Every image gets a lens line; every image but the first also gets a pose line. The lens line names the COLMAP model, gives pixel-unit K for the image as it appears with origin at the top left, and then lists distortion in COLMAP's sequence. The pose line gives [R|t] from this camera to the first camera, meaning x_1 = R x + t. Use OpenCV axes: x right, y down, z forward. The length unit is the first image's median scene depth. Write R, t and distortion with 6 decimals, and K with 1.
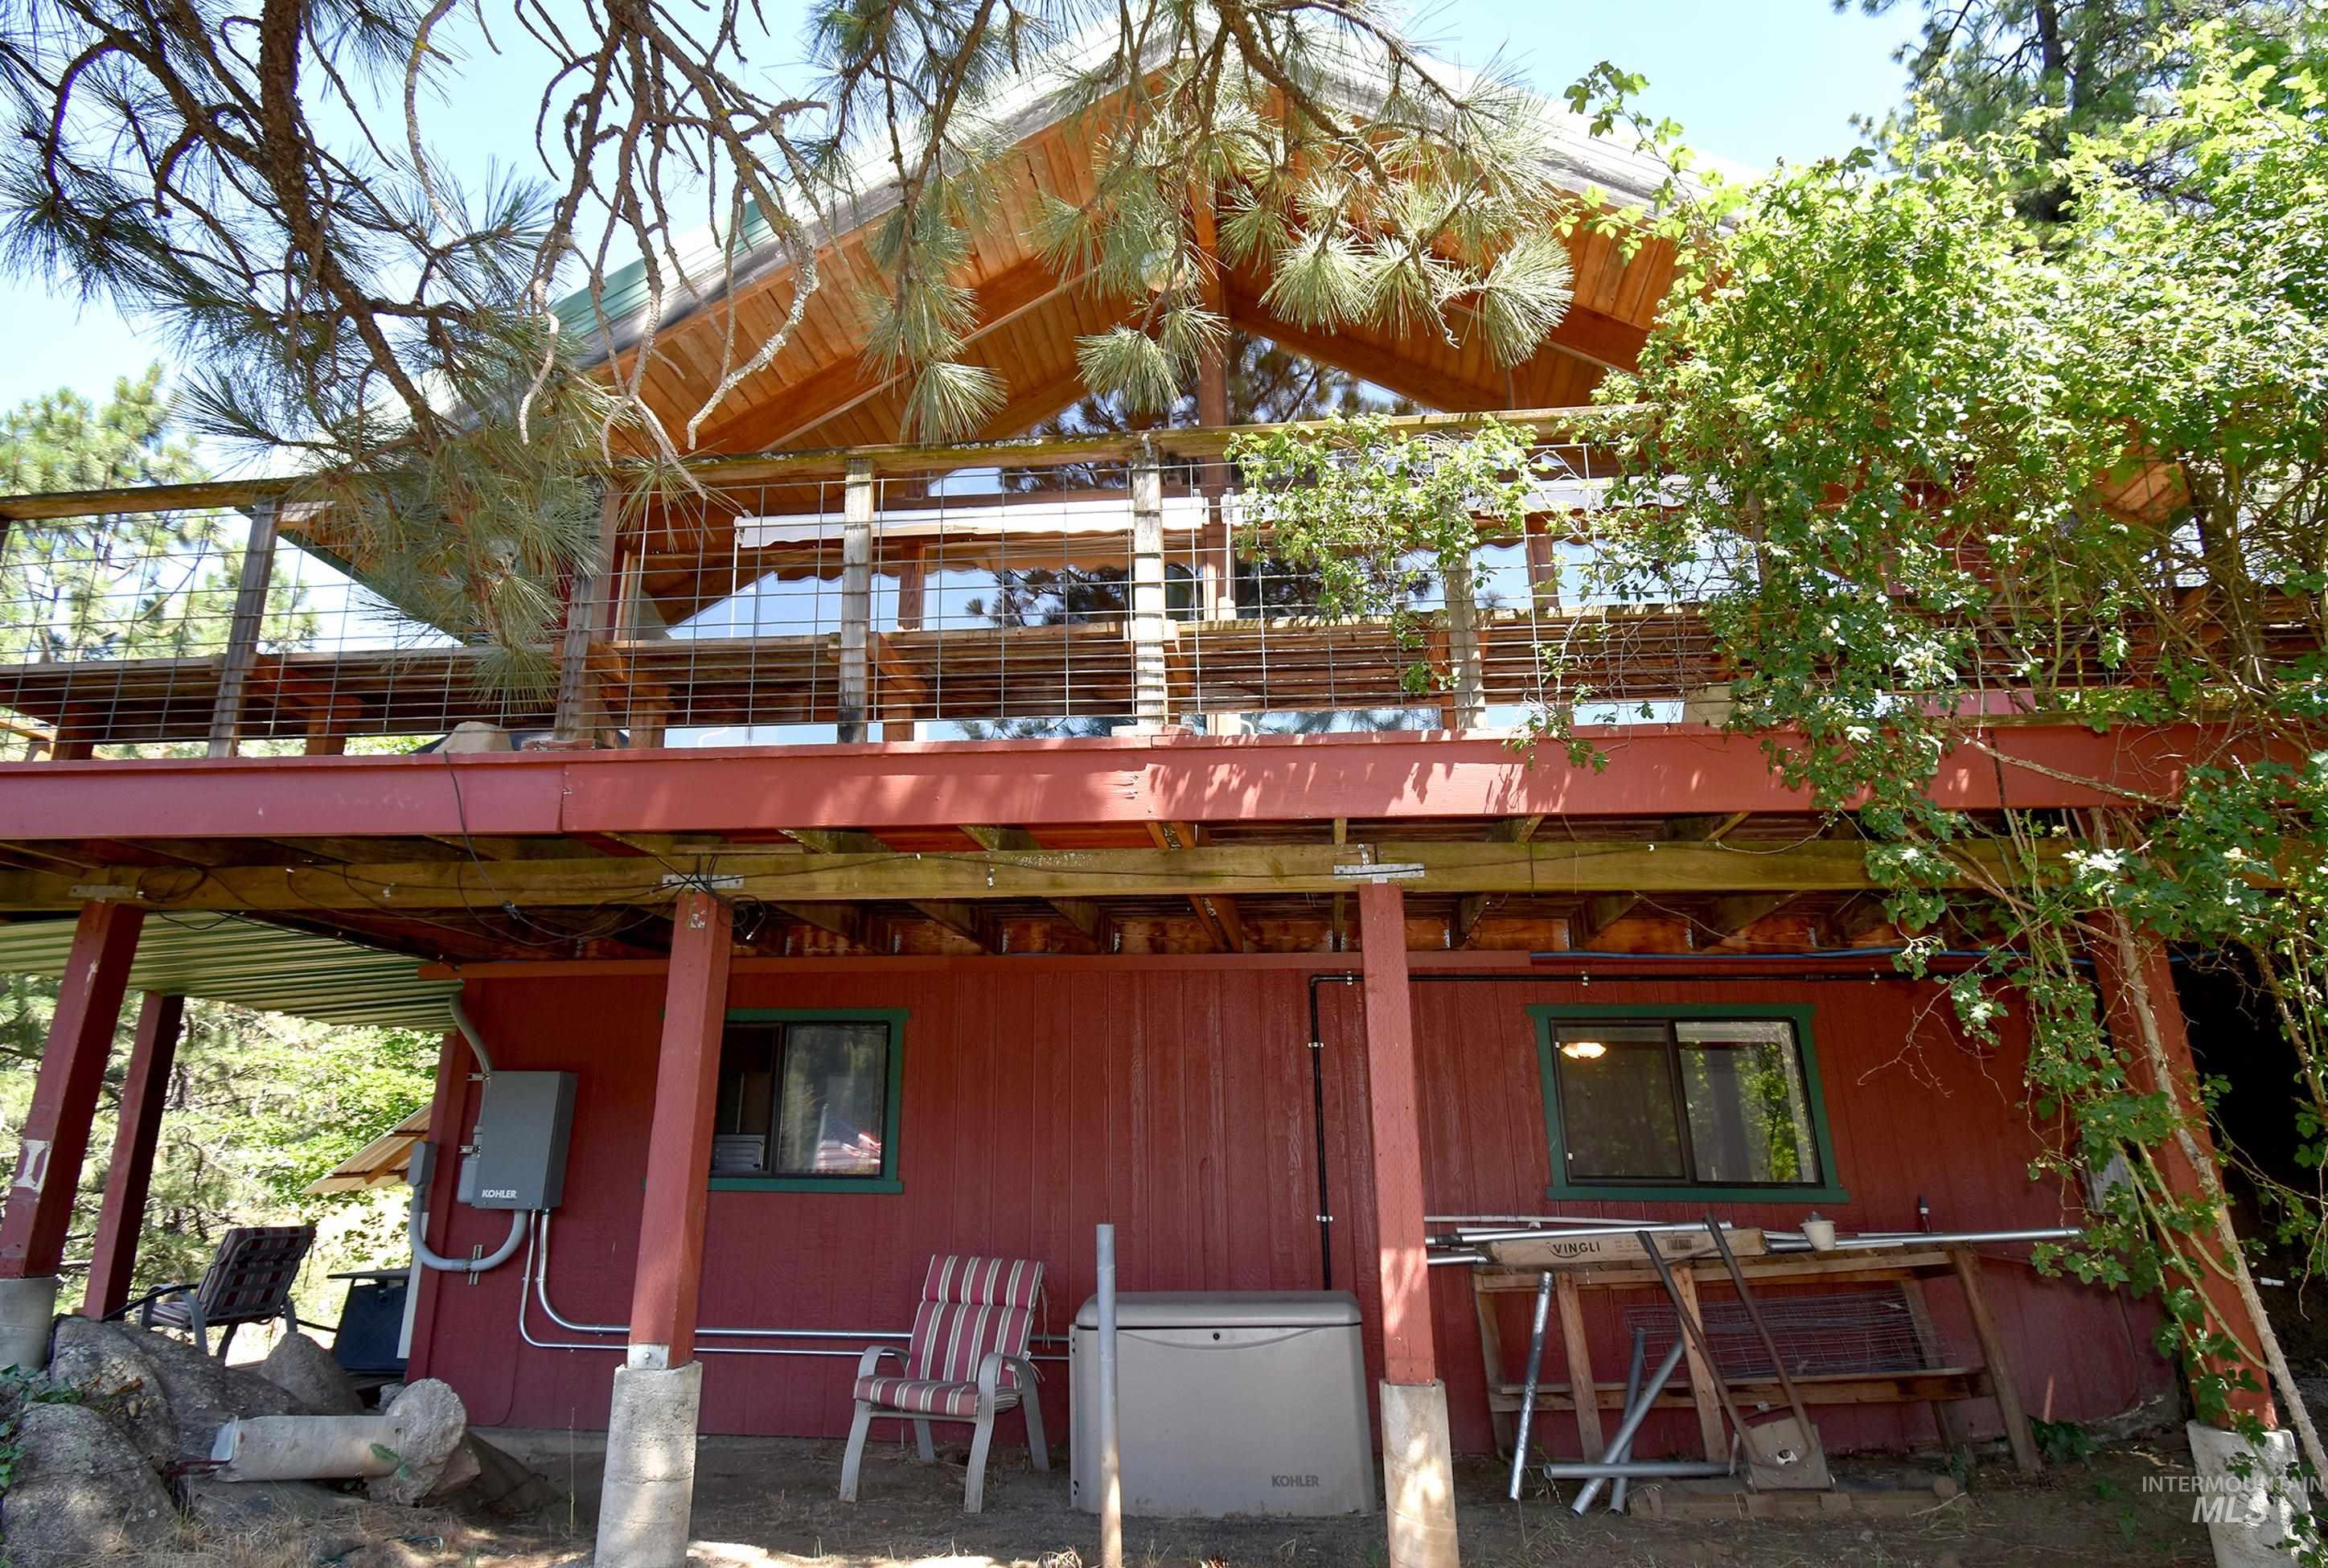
lens RADIAL K [[1177.4, 0, 1164.0], [0, 1177.4, 784.0], [0, 0, 1]] dist [-0.000082, -0.001292]
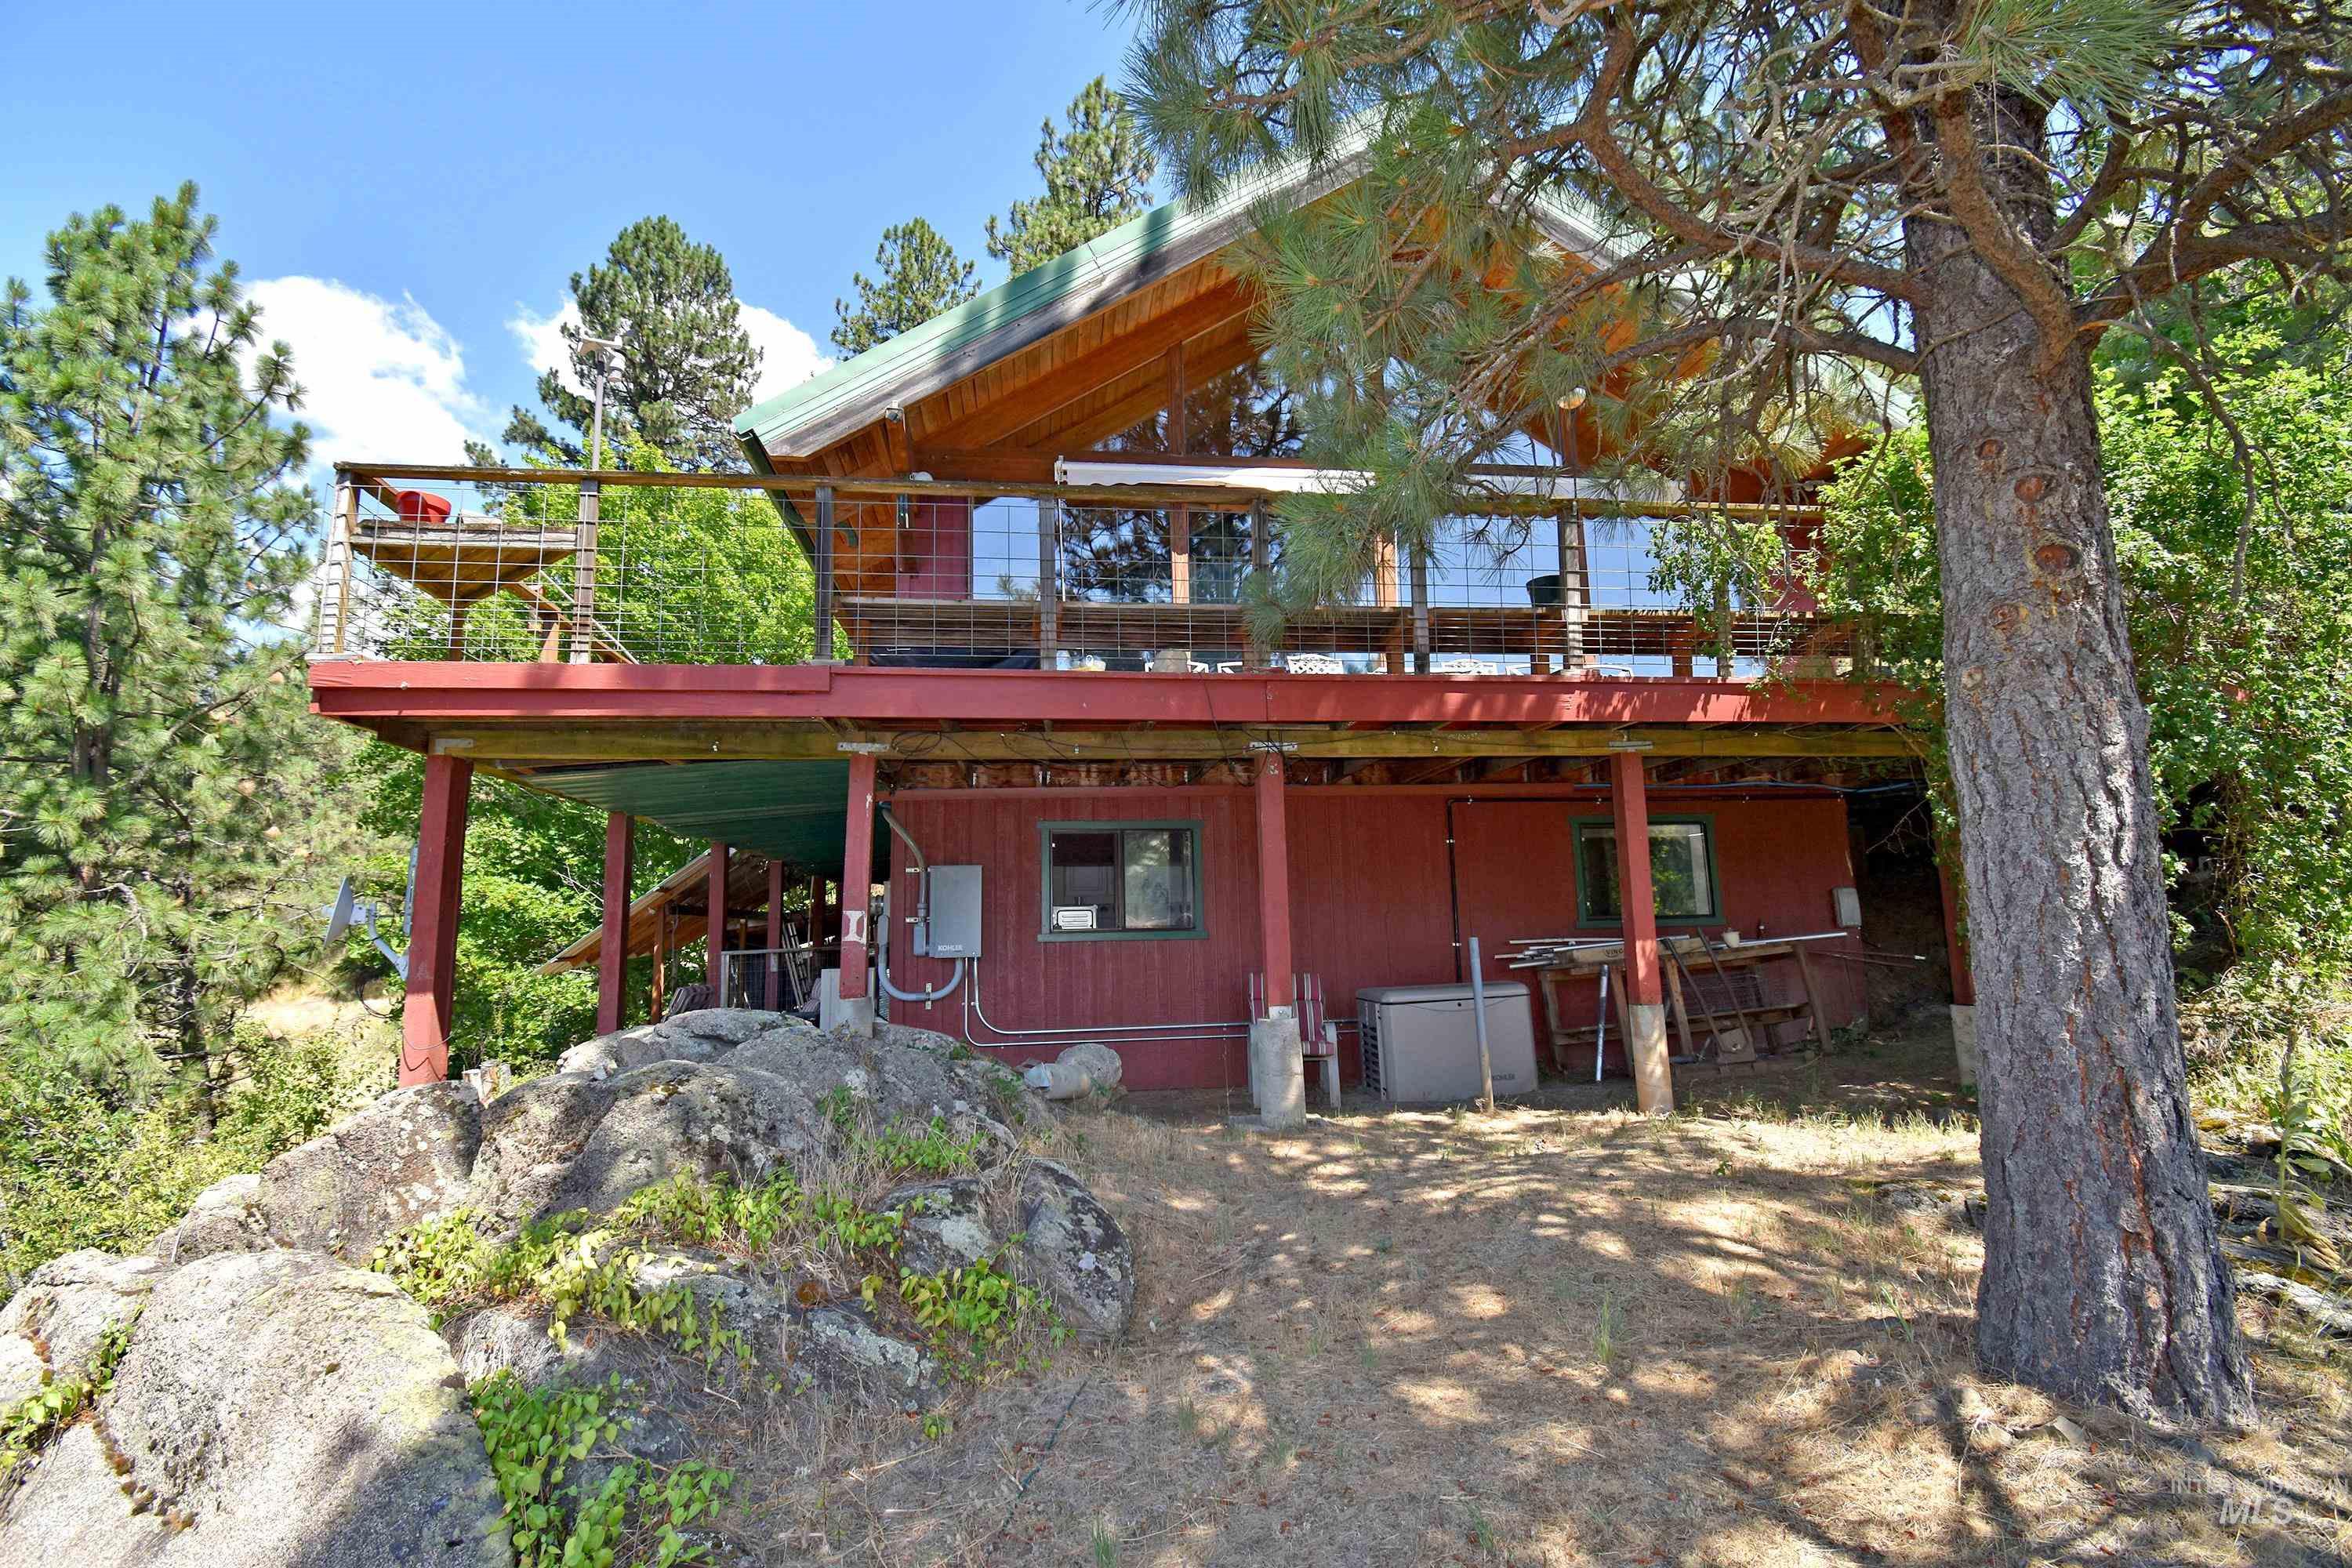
lens RADIAL K [[1044.4, 0, 1171.4], [0, 1044.4, 779.3], [0, 0, 1]] dist [0.019011, -0.024278]
pose [[0.967906, 0.002845, 0.251298, -0.909354], [-0.041072, 0.988282, 0.147008, -0.082724], [-0.247935, -0.152611, 0.956681, -0.385987]]
